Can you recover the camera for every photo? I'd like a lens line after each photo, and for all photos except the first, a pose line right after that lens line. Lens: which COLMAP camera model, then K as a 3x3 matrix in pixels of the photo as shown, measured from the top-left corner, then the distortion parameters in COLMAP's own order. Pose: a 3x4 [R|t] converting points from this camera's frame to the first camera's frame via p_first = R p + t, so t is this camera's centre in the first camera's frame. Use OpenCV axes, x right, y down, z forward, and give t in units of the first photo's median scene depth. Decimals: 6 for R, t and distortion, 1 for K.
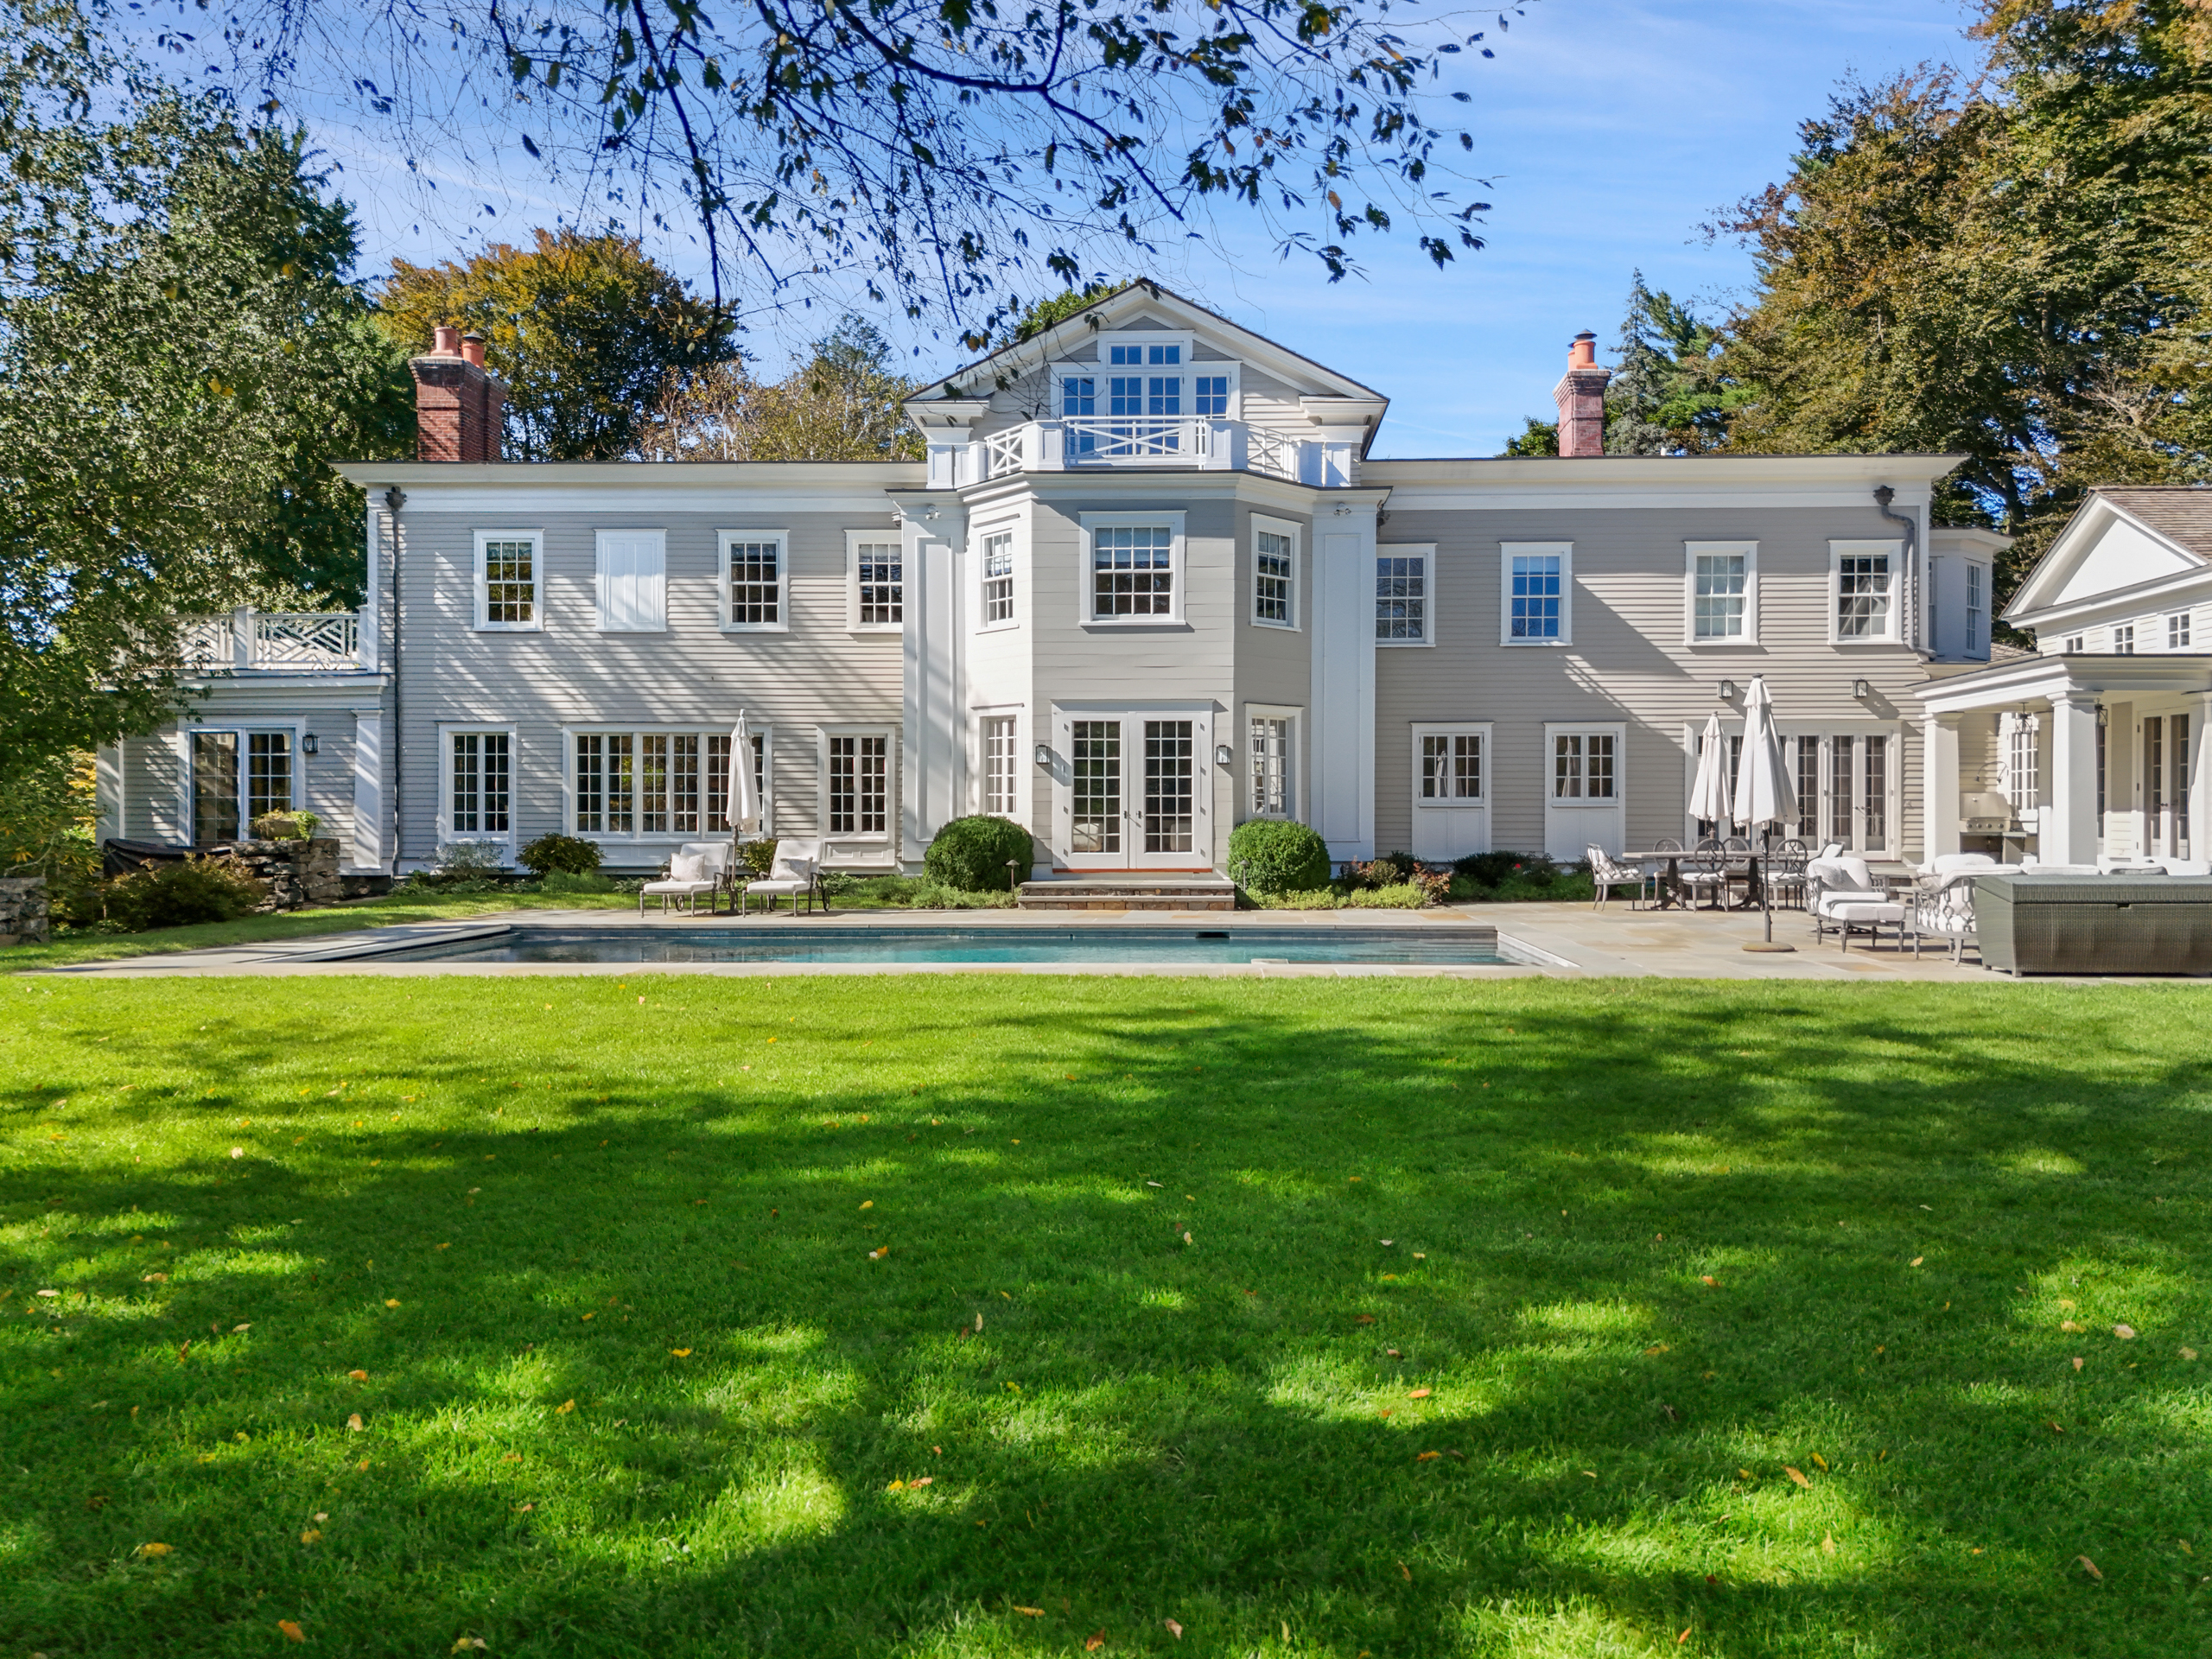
lens RADIAL K [[1642.9, 0, 1108.6], [0, 1642.9, 830.5], [0, 0, 1]] dist [-0.002050, -0.000780]
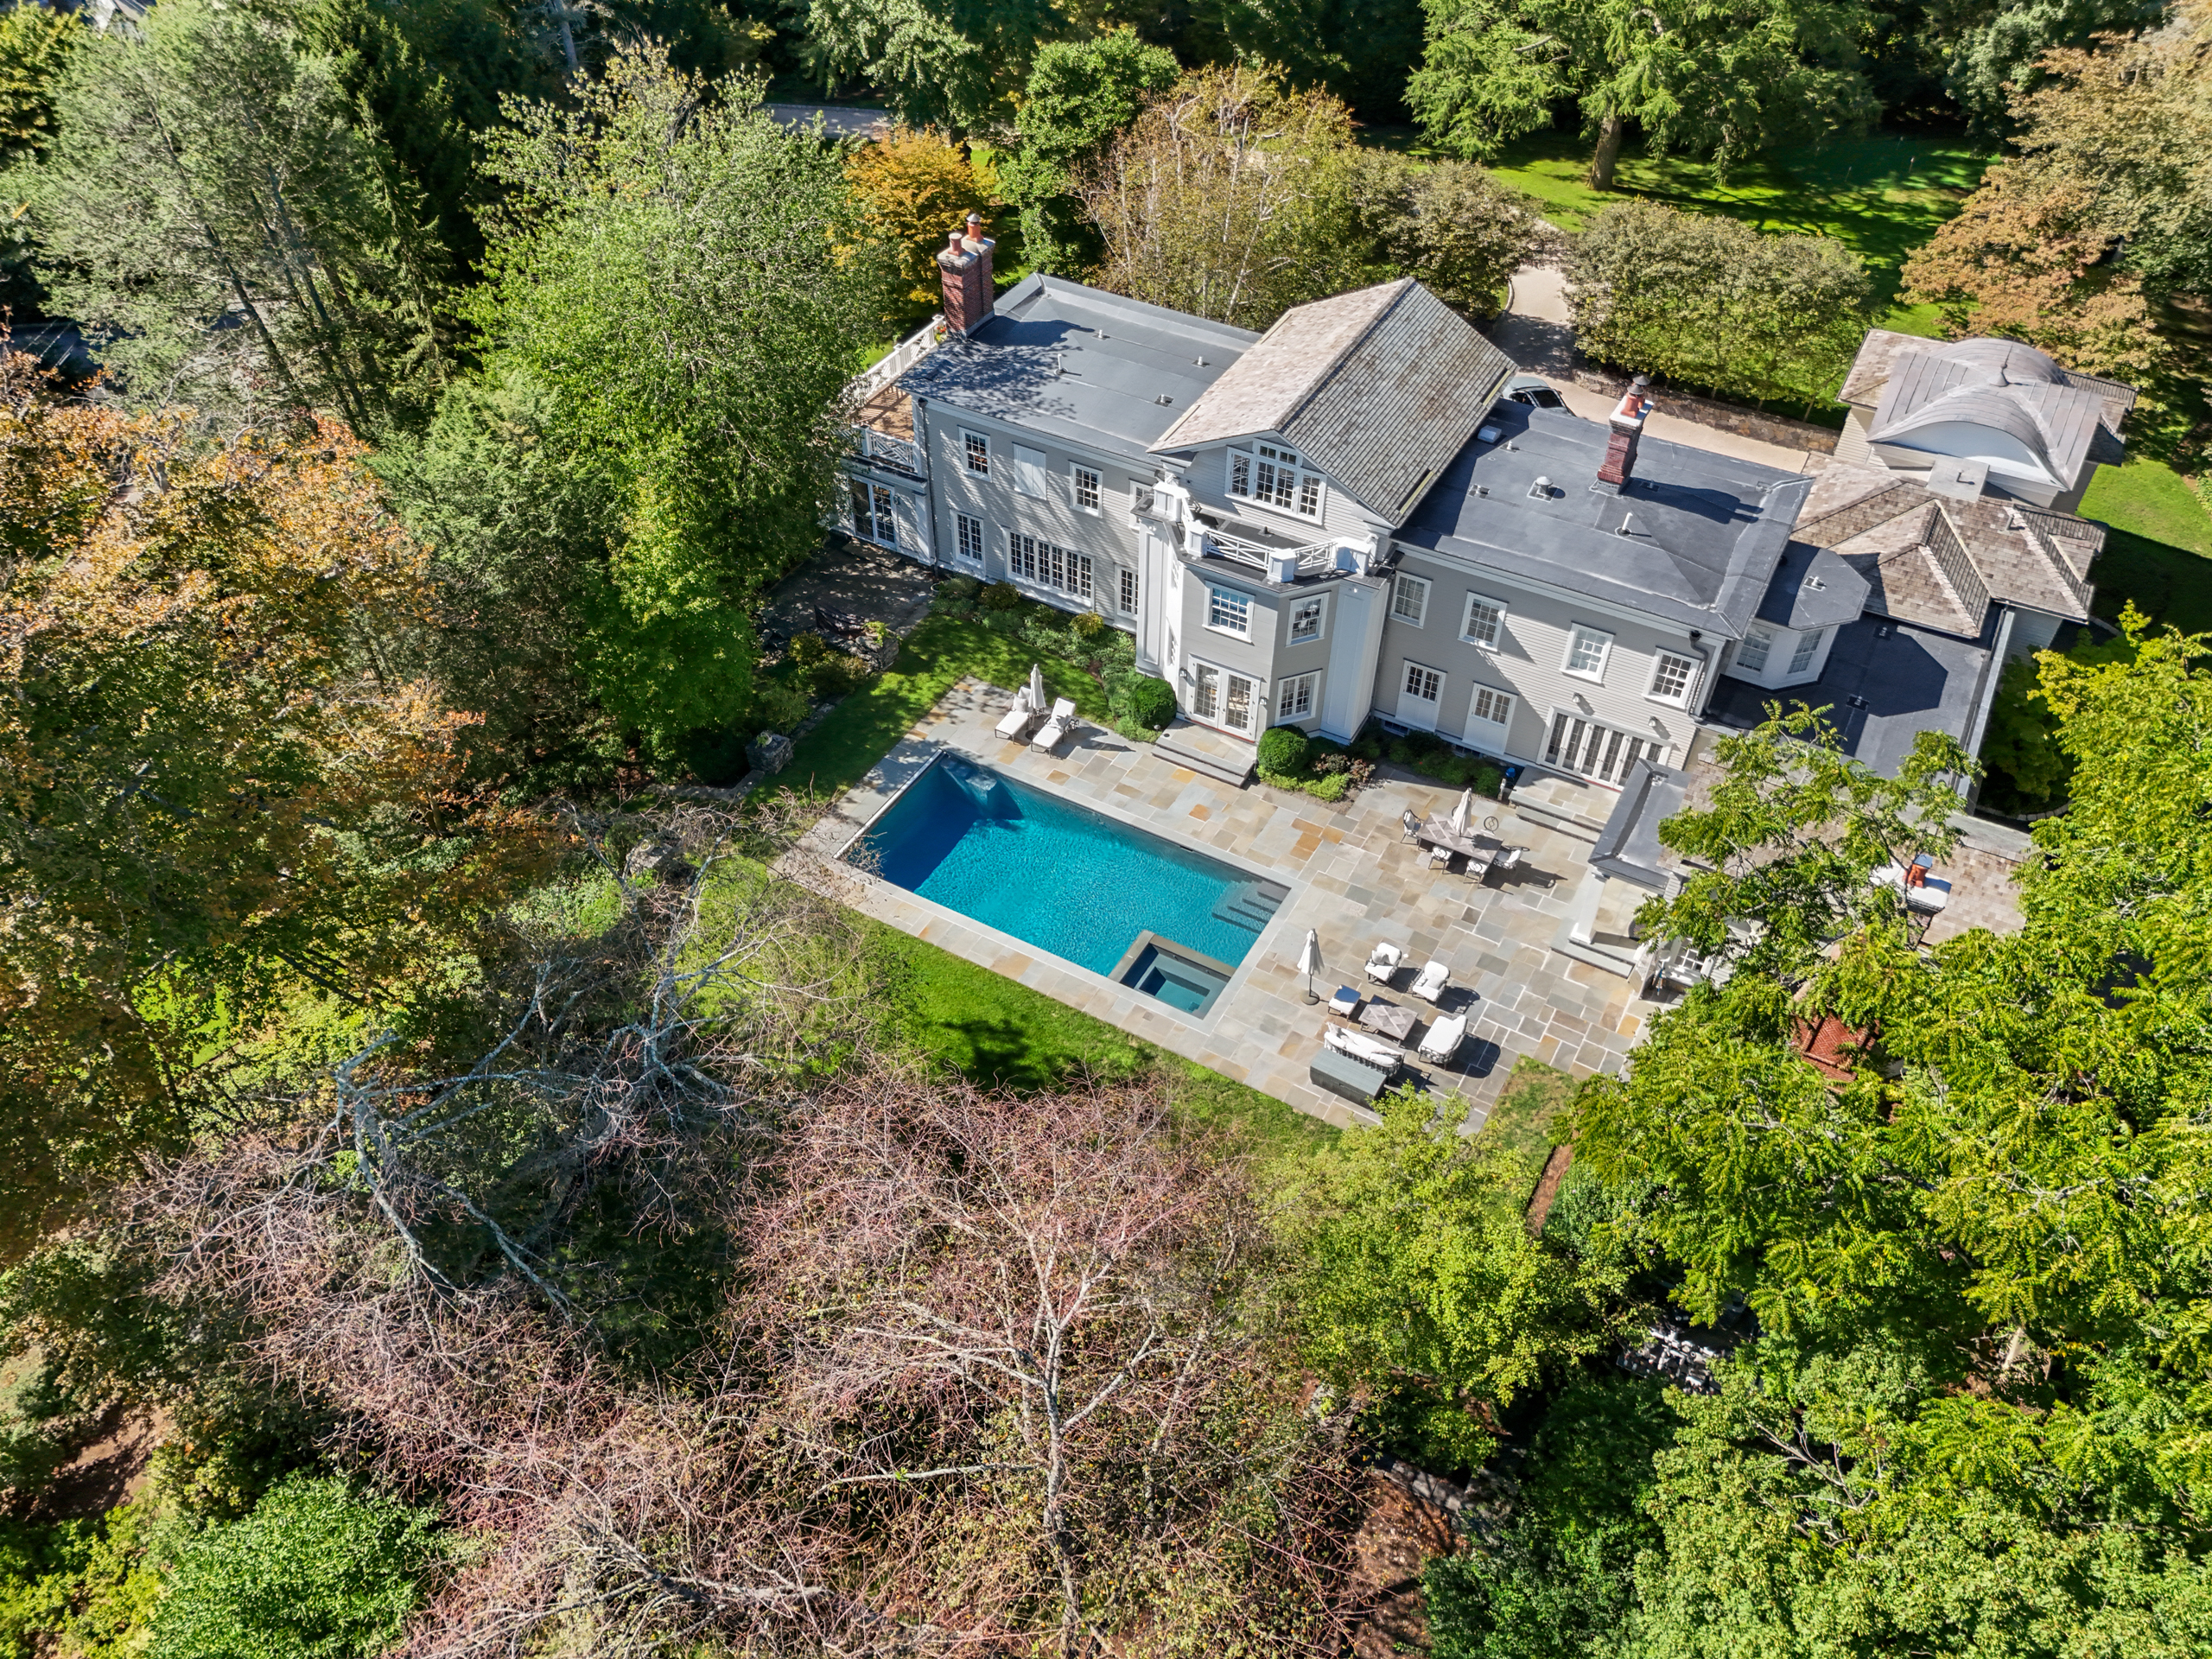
lens RADIAL K [[1642.9, 0, 1104.8], [0, 1642.9, 829.3], [0, 0, 1]] dist [-0.002050, -0.000780]
pose [[0.893900, 0.314897, -0.319034, 0.533186], [0.000275, 0.711321, 0.702867, -1.221079], [0.448266, -0.628381, 0.635763, -0.423834]]
